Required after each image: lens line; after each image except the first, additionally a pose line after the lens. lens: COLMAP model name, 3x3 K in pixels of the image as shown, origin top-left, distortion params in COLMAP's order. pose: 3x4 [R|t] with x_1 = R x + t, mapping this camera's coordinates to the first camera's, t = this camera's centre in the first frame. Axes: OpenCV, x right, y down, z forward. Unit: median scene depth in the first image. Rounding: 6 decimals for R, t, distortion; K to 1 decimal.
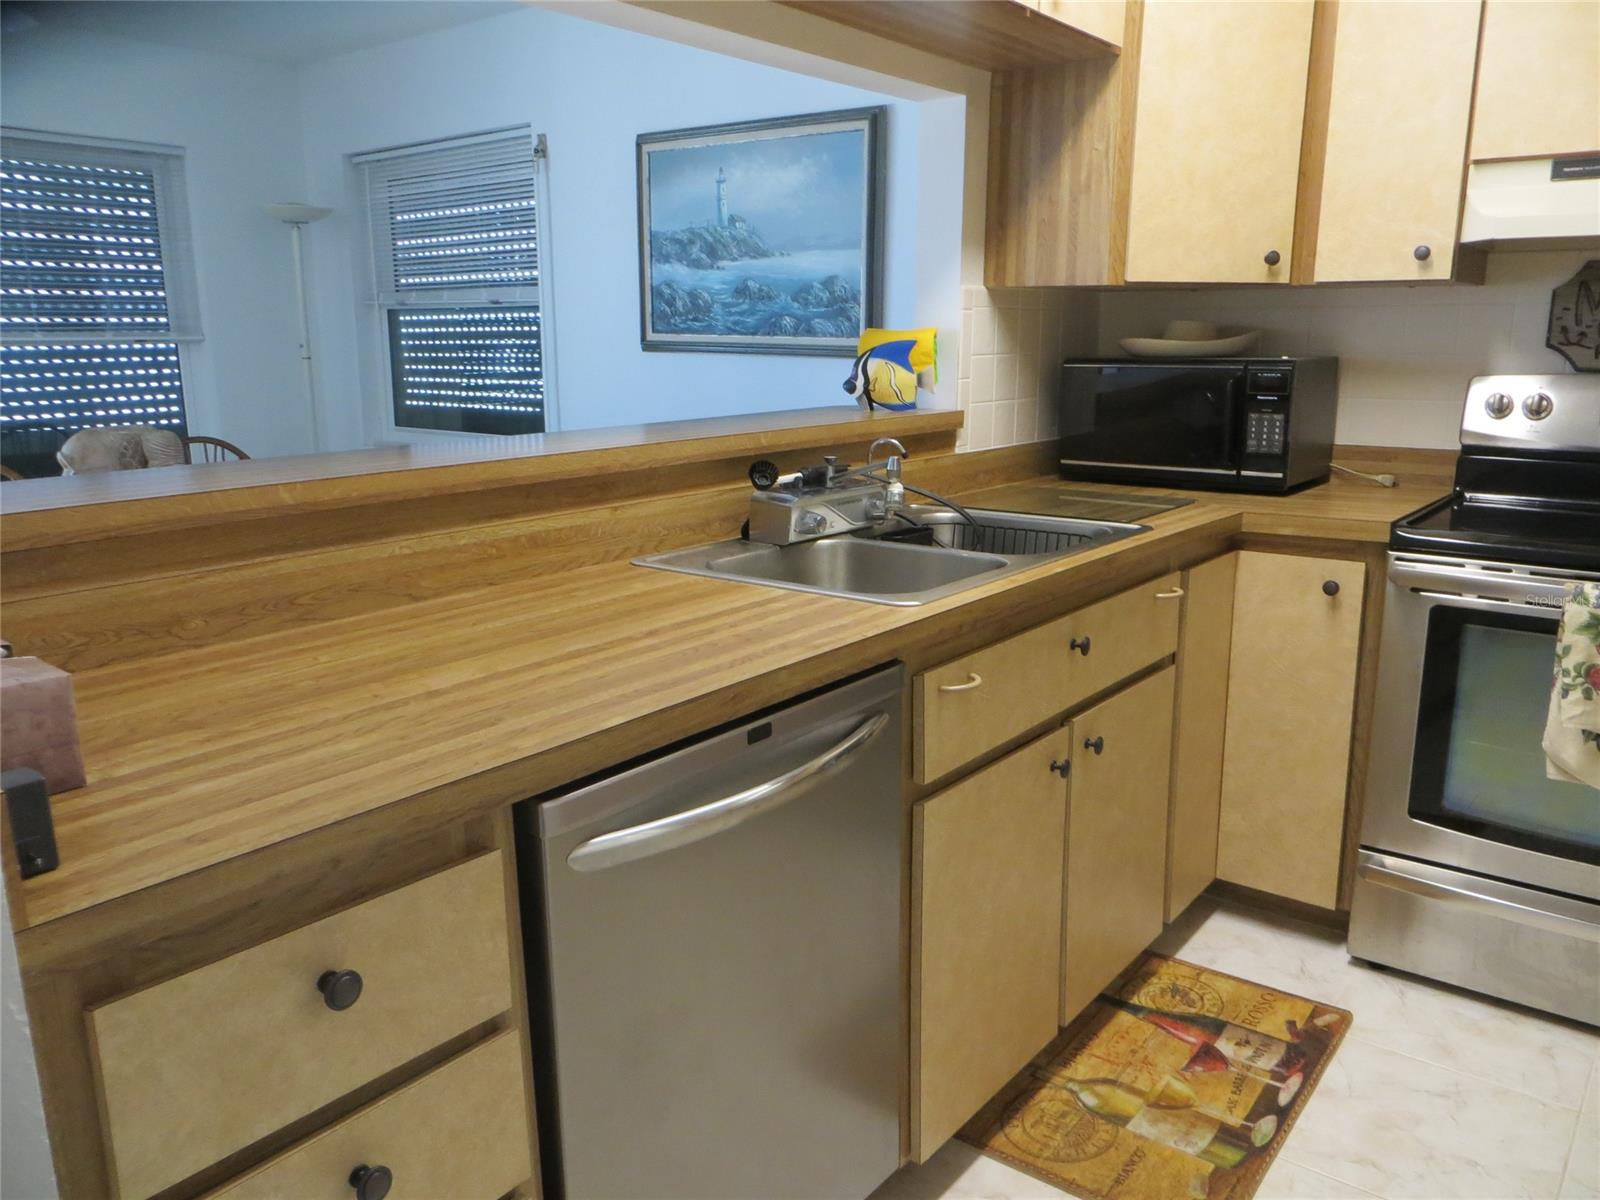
lens RADIAL K [[1197.9, 0, 807.2], [0, 1197.9, 609.7], [0, 0, 1]] dist [-0.003174, -0.006031]
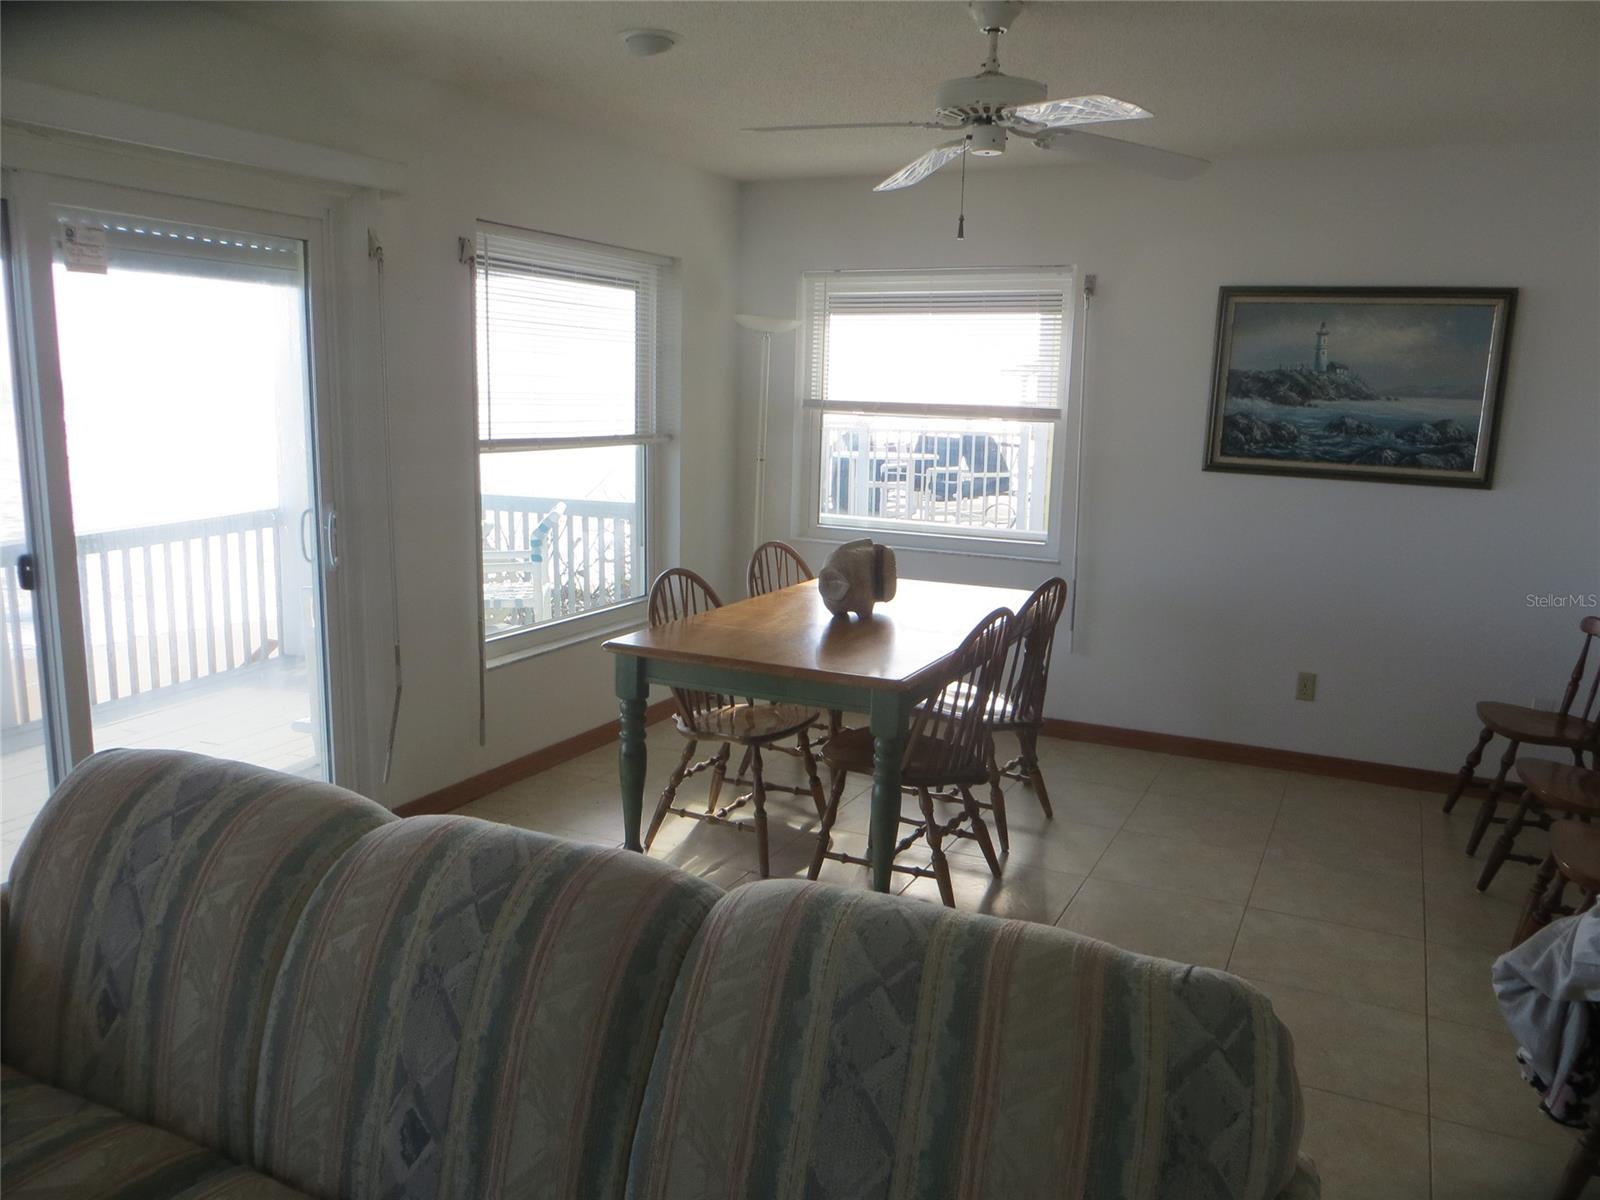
lens RADIAL K [[1197.9, 0, 799.5], [0, 1197.9, 602.3], [0, 0, 1]] dist [-0.003174, -0.006031]
pose [[0.978343, -0.006216, 0.206896, -0.809204], [0.017701, 0.998400, -0.053704, -0.039600], [-0.206231, 0.056203, 0.976888, -0.028368]]
